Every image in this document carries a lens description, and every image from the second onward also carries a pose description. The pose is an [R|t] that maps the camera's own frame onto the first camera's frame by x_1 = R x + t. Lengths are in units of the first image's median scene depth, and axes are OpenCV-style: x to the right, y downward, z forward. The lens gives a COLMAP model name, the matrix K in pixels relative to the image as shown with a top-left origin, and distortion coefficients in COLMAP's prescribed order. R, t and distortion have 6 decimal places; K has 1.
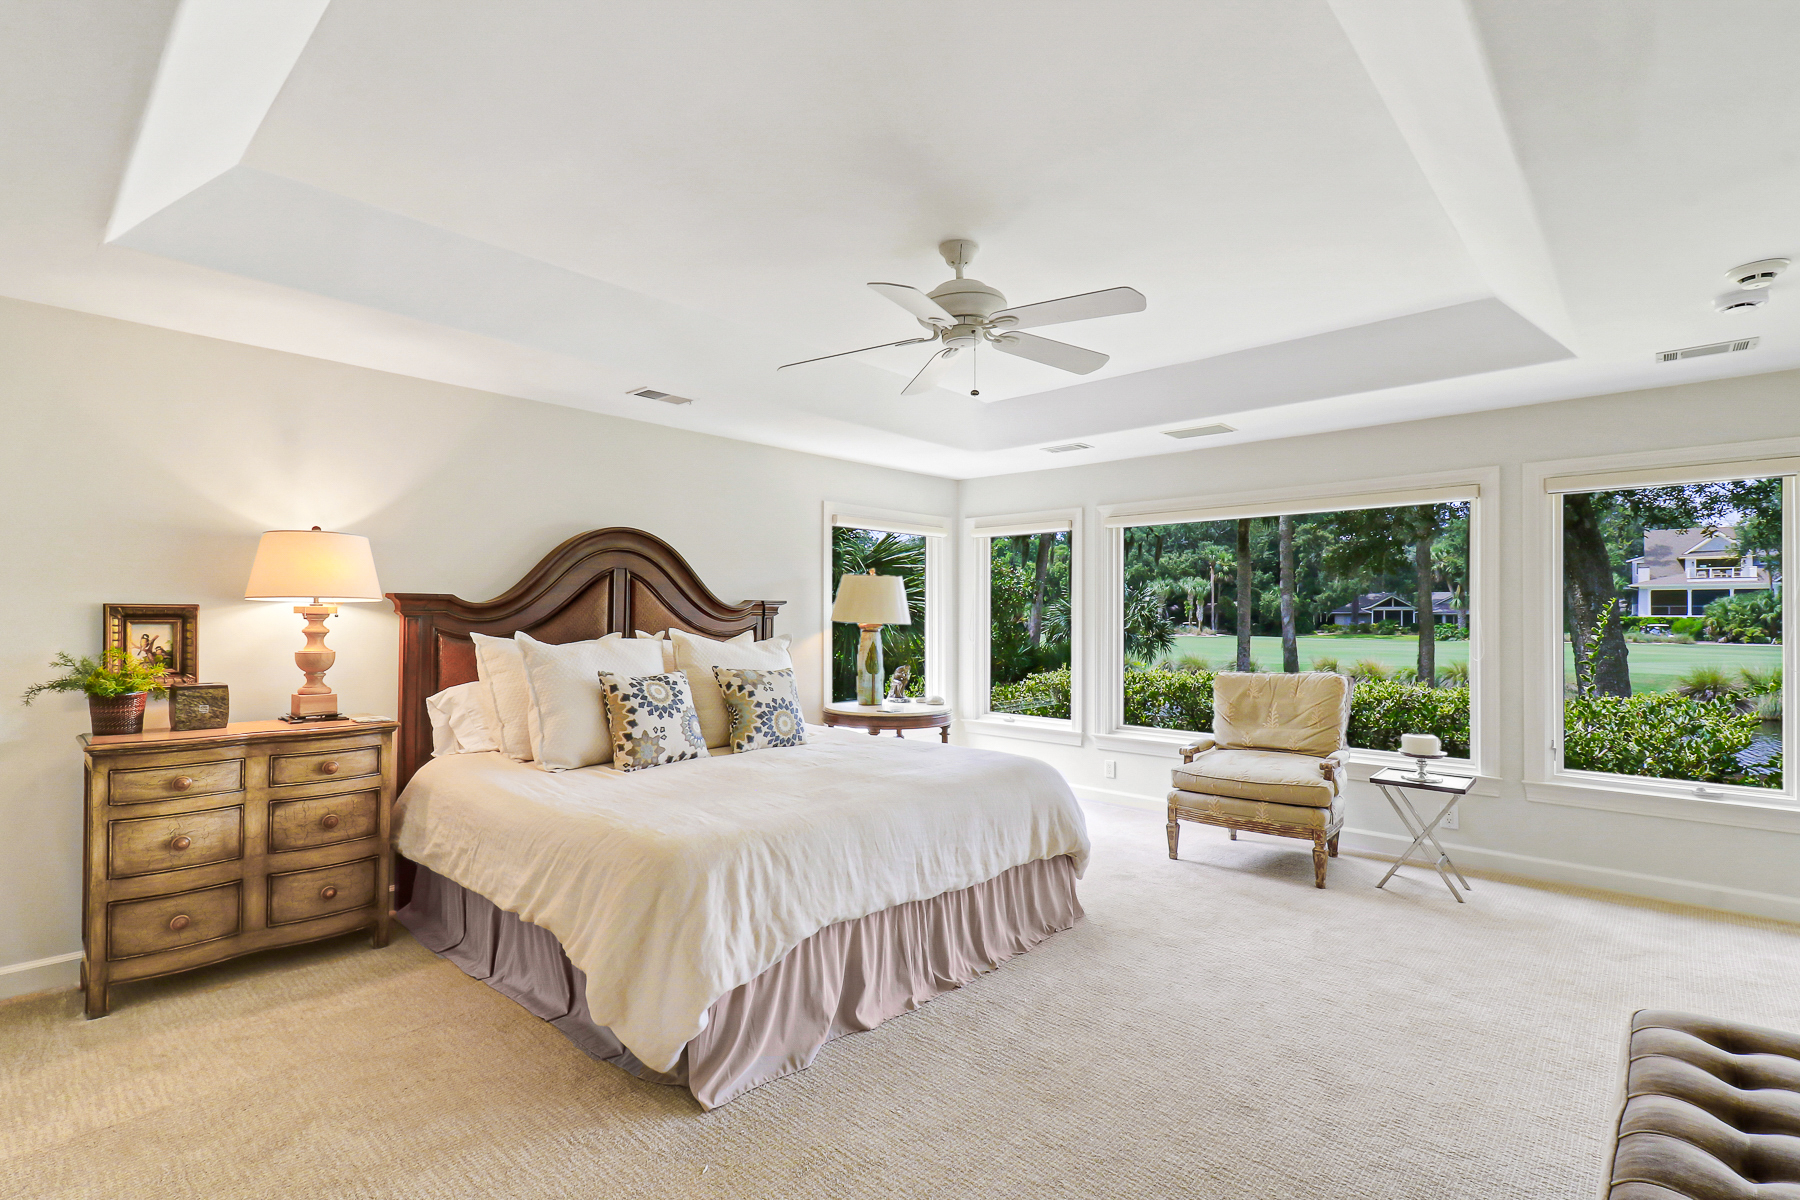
lens RADIAL K [[830.7, 0, 908.5], [0, 830.7, 607.1], [0, 0, 1]] dist [0.002768, -0.004219]
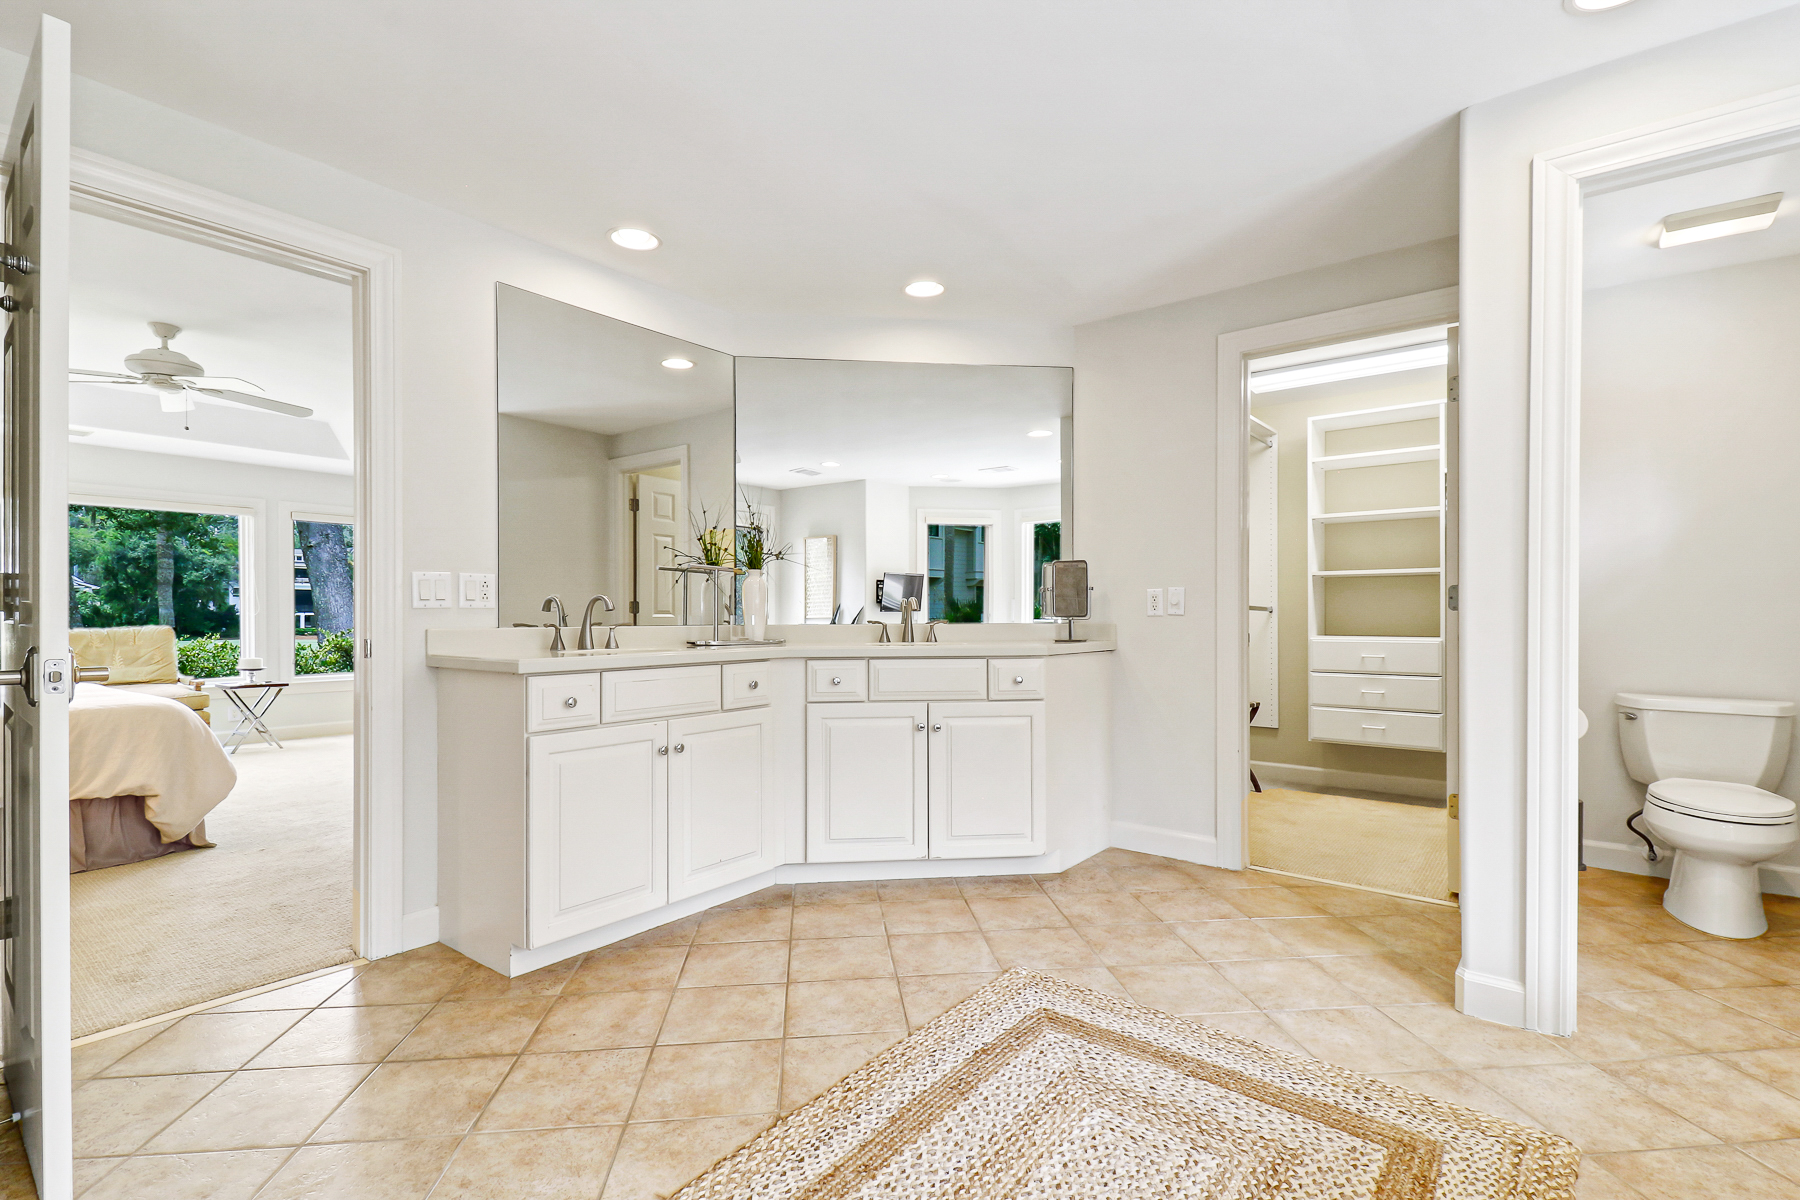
lens RADIAL K [[830.7, 0, 899.9], [0, 830.7, 622.2], [0, 0, 1]] dist [0.002768, -0.004219]
pose [[-0.079200, -0.008750, 0.996820, -1.118500], [-0.005988, 0.999948, 0.008301, 0.060205], [-0.996841, -0.005312, -0.079248, -0.156127]]
